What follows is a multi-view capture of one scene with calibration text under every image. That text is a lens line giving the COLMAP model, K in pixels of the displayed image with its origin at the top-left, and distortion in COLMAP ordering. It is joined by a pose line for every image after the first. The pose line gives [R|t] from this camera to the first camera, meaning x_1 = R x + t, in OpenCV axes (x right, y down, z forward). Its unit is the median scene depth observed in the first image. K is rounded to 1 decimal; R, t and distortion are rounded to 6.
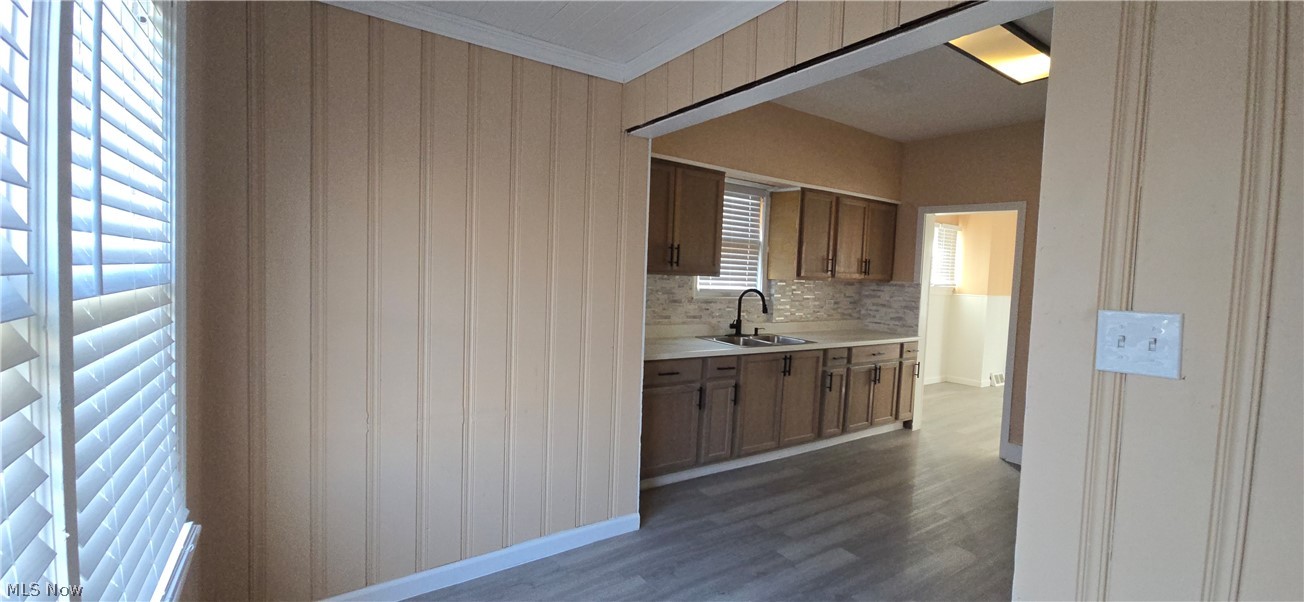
lens RADIAL K [[528.0, 0, 659.2], [0, 528.0, 296.7], [0, 0, 1]] dist [0.000648, 0.000001]
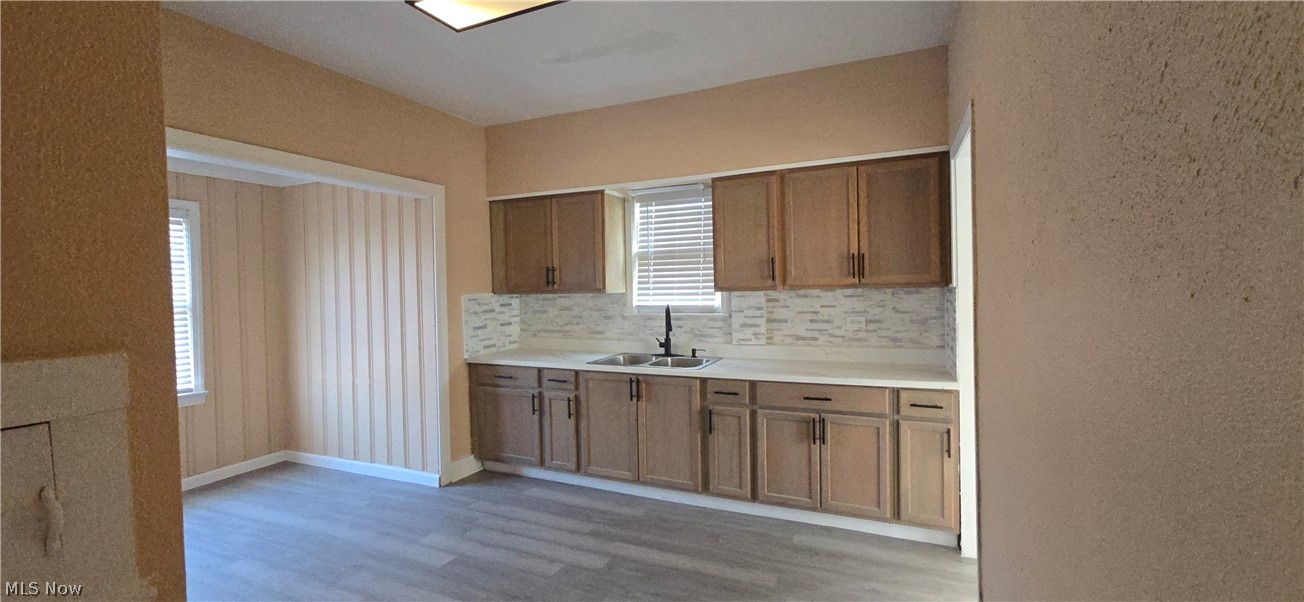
lens RADIAL K [[528.0, 0, 659.2], [0, 528.0, 296.7], [0, 0, 1]] dist [0.000648, 0.000001]
pose [[0.512671, -0.035726, -0.857842, 0.975695], [-0.000466, 0.999122, -0.041888, 0.010845], [0.858585, 0.021874, 0.512204, 0.545285]]
